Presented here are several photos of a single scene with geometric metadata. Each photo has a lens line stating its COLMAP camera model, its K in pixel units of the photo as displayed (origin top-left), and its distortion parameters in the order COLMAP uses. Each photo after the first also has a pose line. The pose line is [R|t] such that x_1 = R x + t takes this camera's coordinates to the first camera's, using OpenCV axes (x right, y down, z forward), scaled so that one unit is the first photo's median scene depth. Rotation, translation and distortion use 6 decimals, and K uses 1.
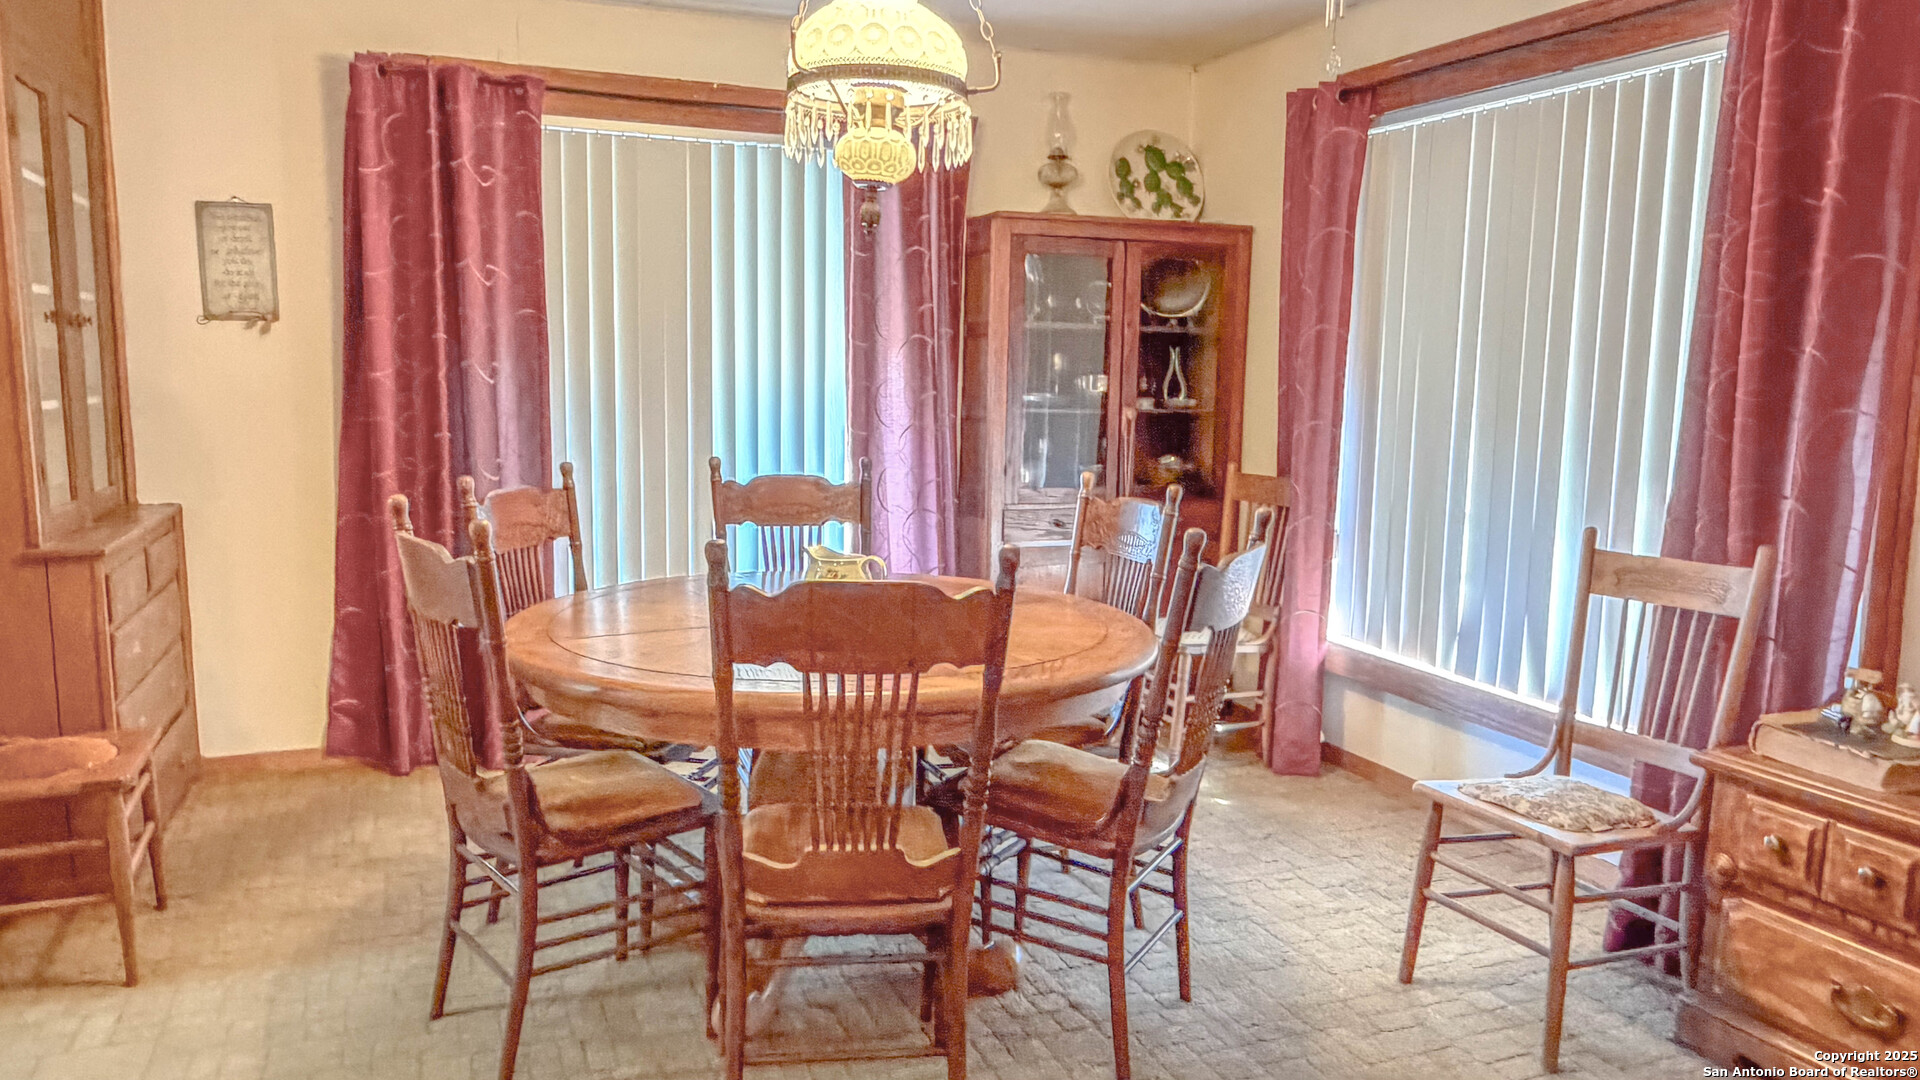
lens RADIAL K [[1316.6, 0, 960.0], [0, 1316.6, 540.0], [0, 0, 1]] dist [-0.002176, -0.000474]
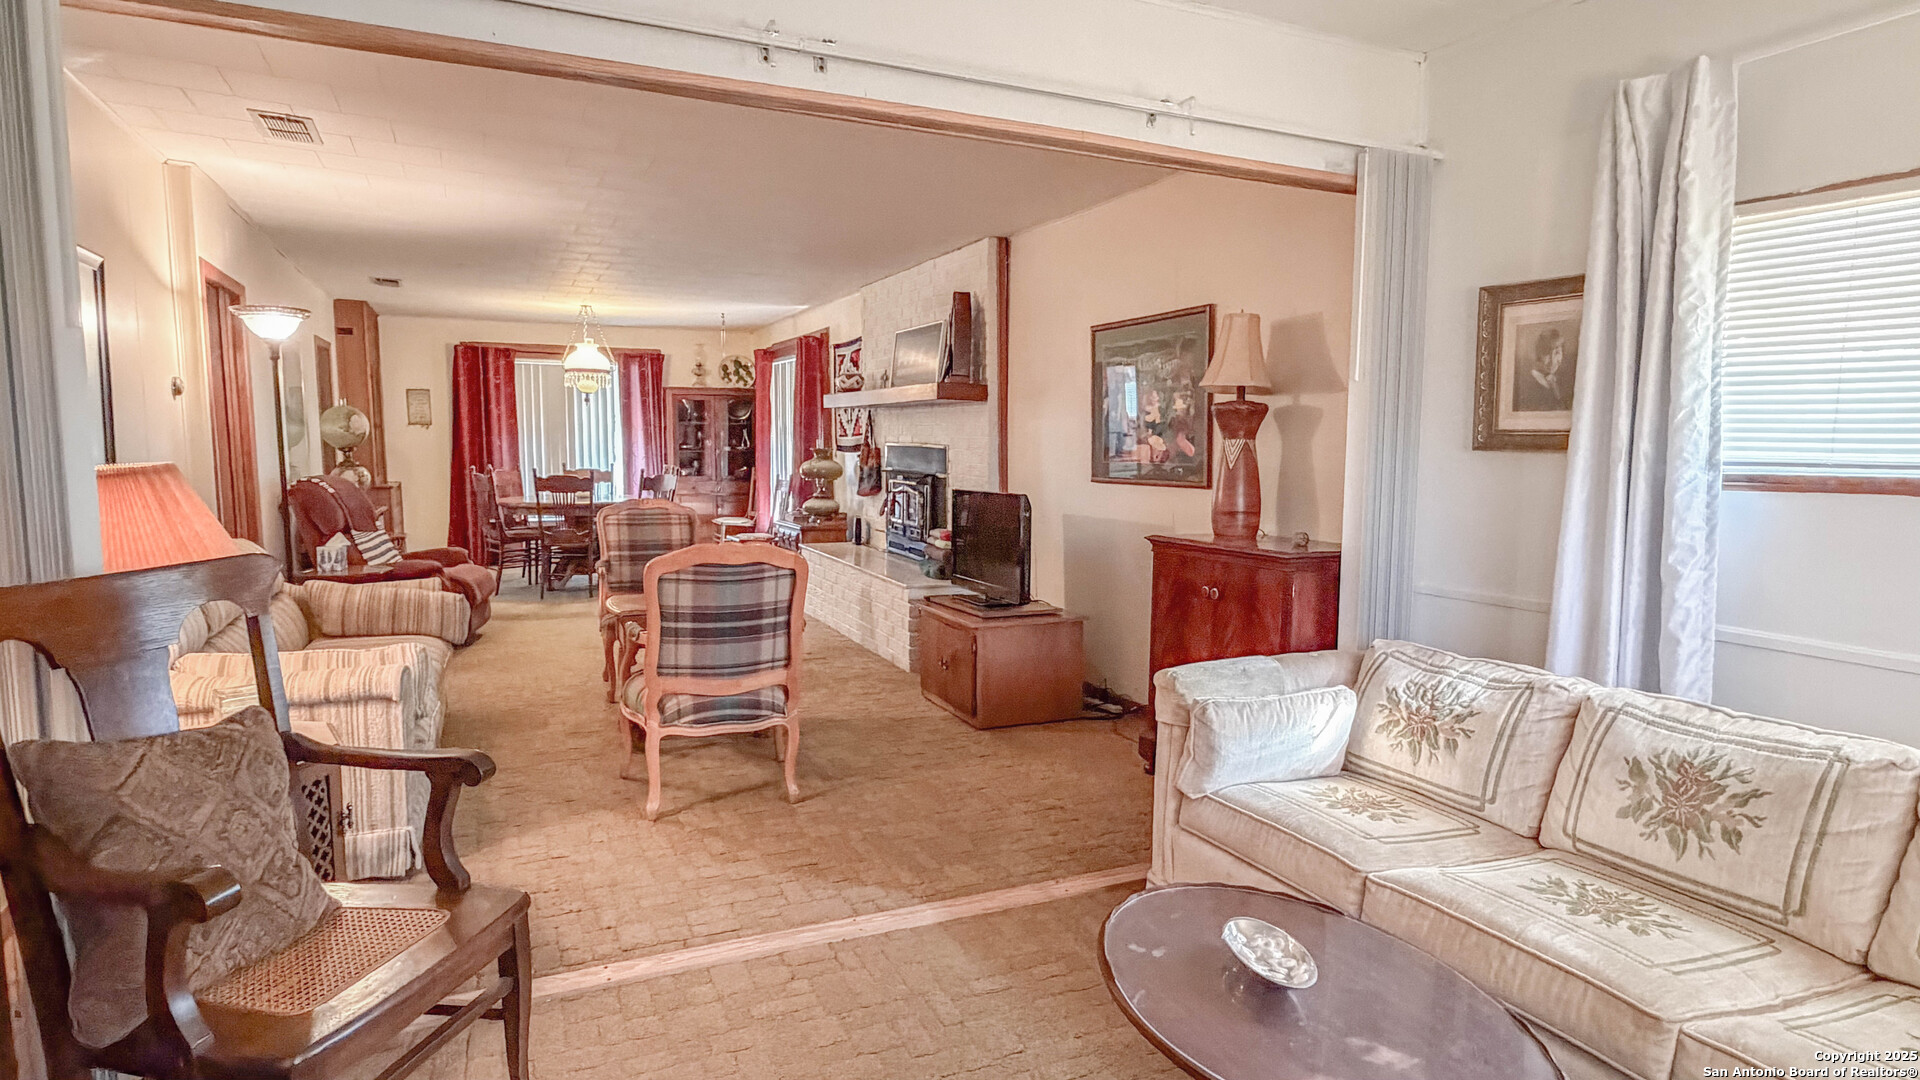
lens RADIAL K [[1034.1, 0, 960.0], [0, 1034.1, 540.0], [0, 0, 1]] dist [0.000583, 0.000016]
pose [[0.997884, -0.014449, 0.063401, 0.598231], [0.016192, 0.999502, -0.027076, 0.201136], [-0.062979, 0.028046, 0.997621, -1.572710]]
